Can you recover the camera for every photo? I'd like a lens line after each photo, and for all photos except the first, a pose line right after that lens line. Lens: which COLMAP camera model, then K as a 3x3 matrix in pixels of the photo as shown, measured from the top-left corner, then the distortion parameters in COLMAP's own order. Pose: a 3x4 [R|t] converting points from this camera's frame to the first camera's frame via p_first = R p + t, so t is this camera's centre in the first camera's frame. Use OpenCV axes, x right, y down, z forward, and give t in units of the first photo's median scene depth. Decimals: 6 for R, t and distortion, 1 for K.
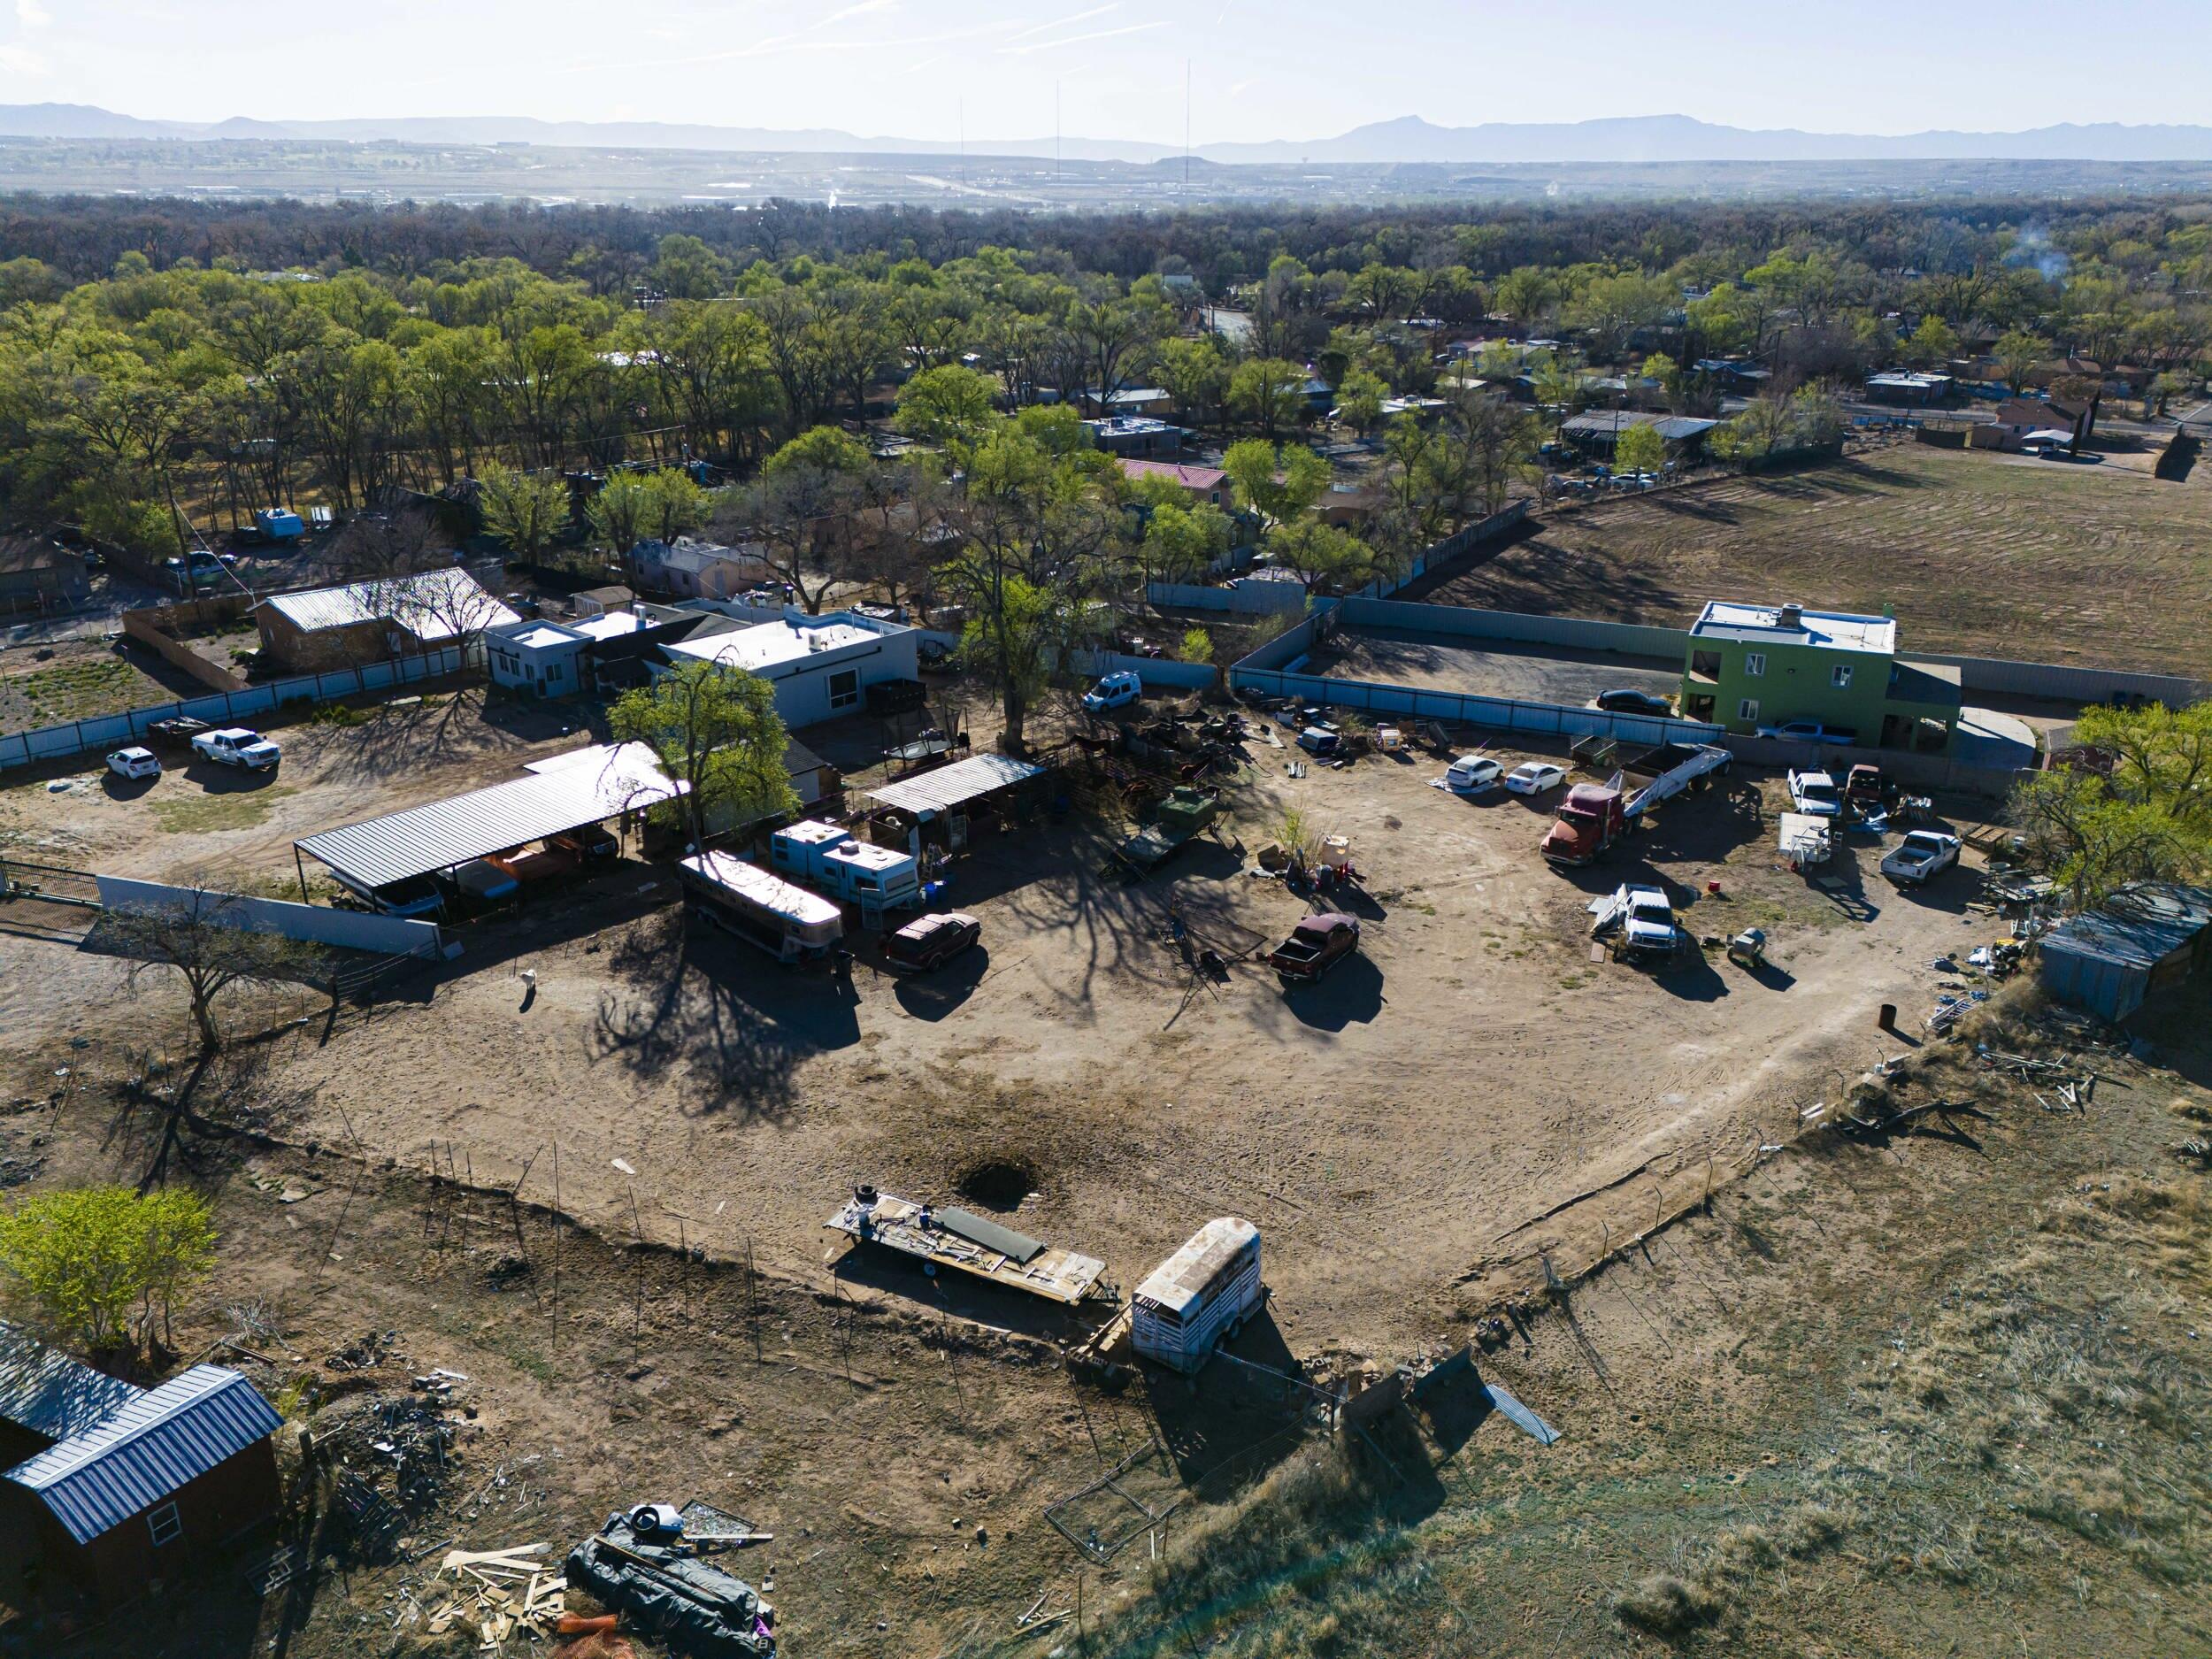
lens RADIAL K [[1623.4, 0, 1116.8], [0, 1623.4, 834.3], [0, 0, 1]] dist [0.086035, -0.080090]
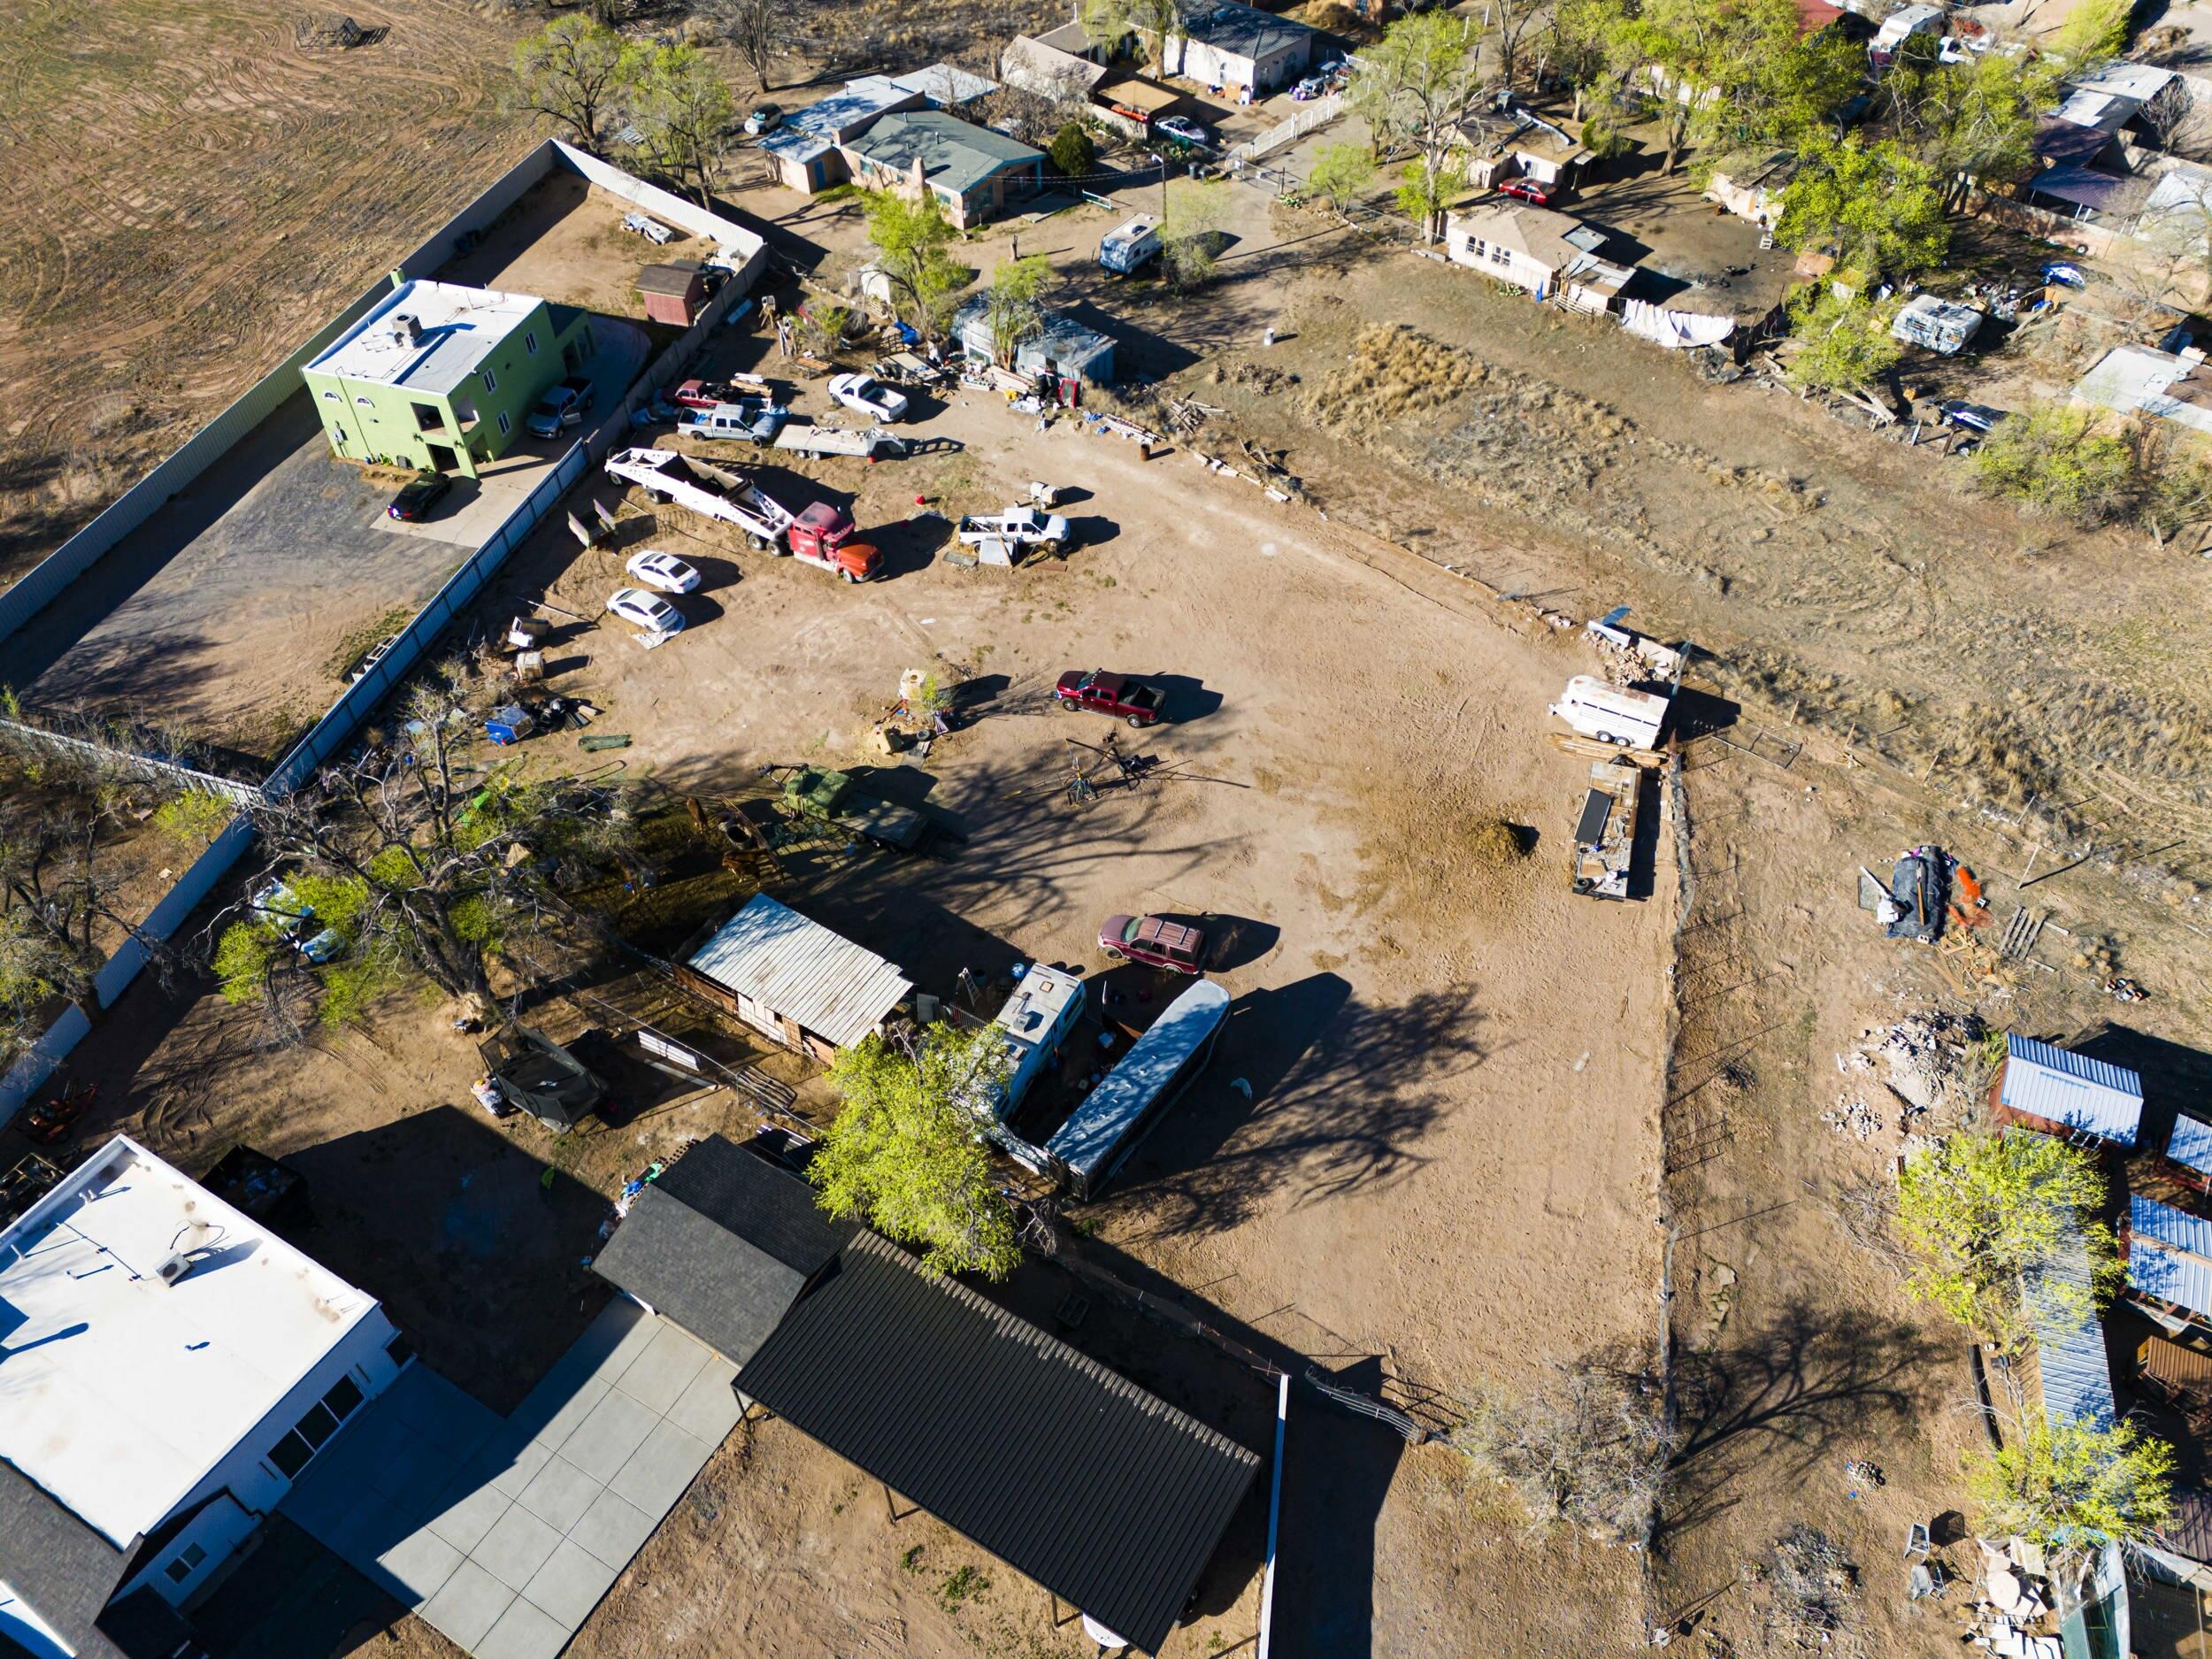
lens RADIAL K [[1623.4, 0, 1116.8], [0, 1623.4, 834.3], [0, 0, 1]] dist [0.086035, -0.080090]
pose [[-0.162474, -0.717425, 0.677424, -0.740414], [0.368732, 0.592661, 0.716094, -0.705643], [-0.915226, 0.366135, 0.168245, 0.813492]]
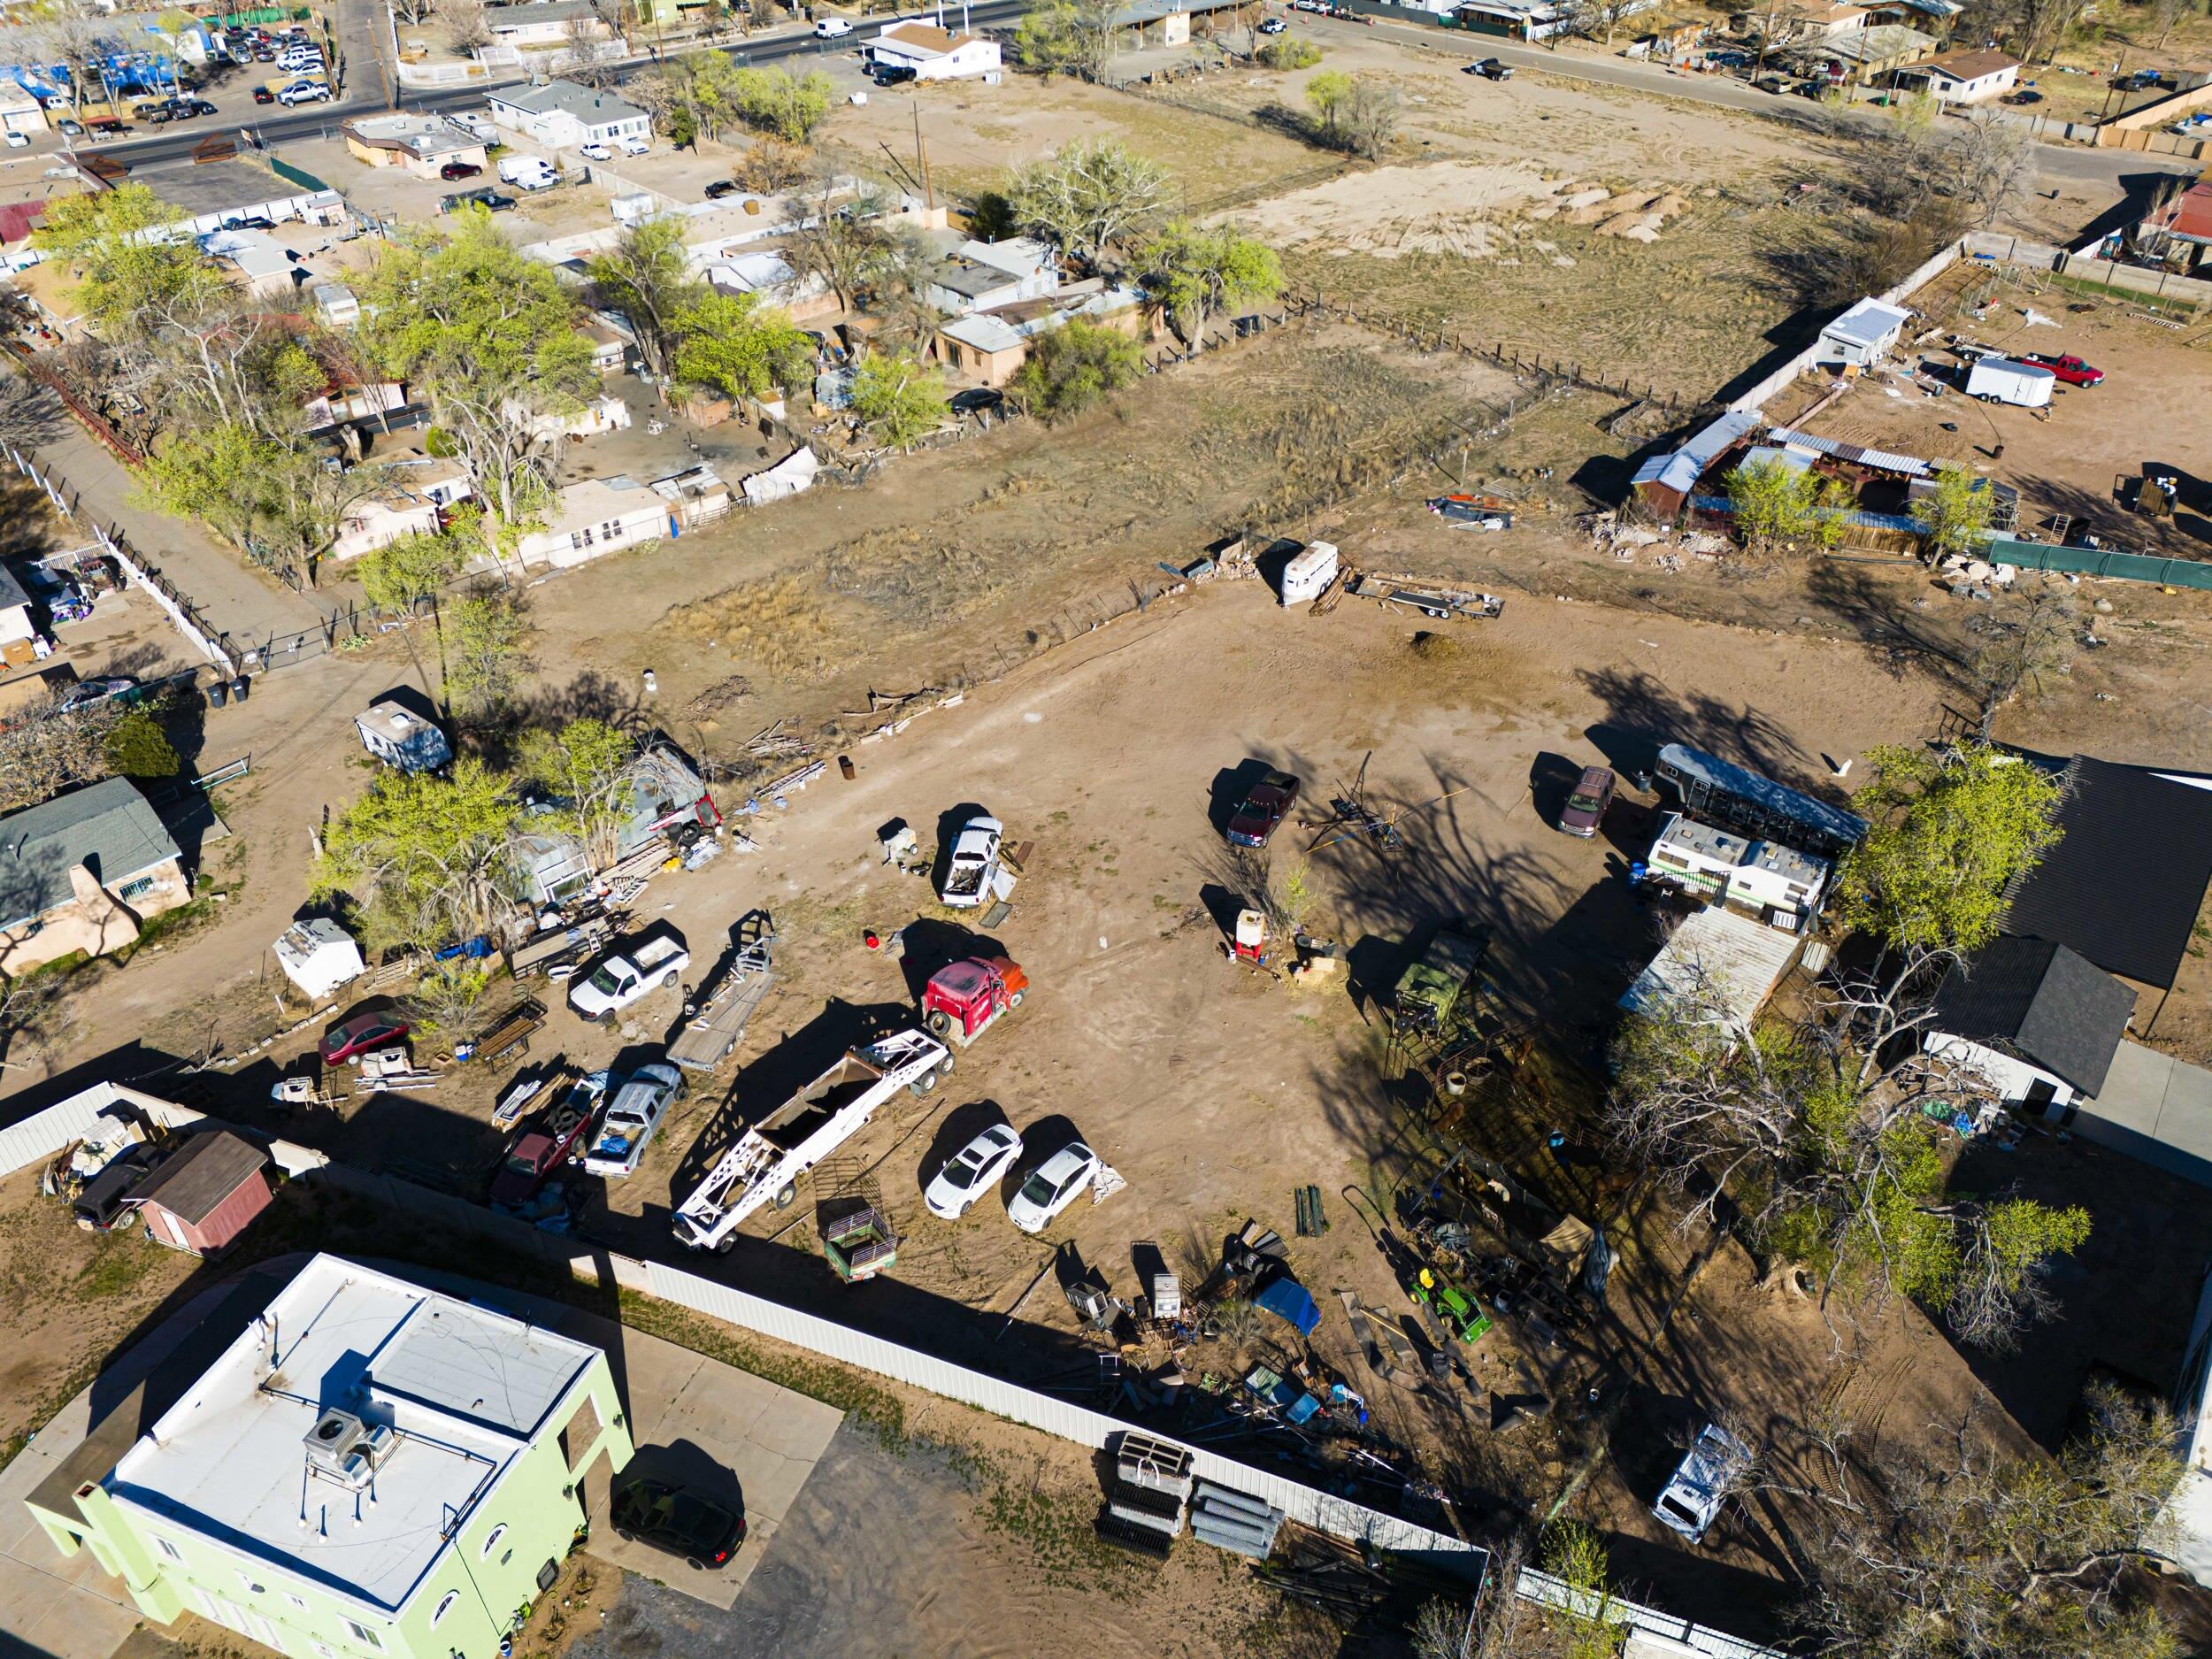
lens RADIAL K [[1623.4, 0, 1116.8], [0, 1623.4, 834.3], [0, 0, 1]] dist [0.086035, -0.080090]
pose [[-0.997585, 0.046227, -0.051843, 0.285938], [-0.019582, 0.528922, 0.848444, -0.910679], [0.066642, 0.847410, -0.526739, 1.600097]]
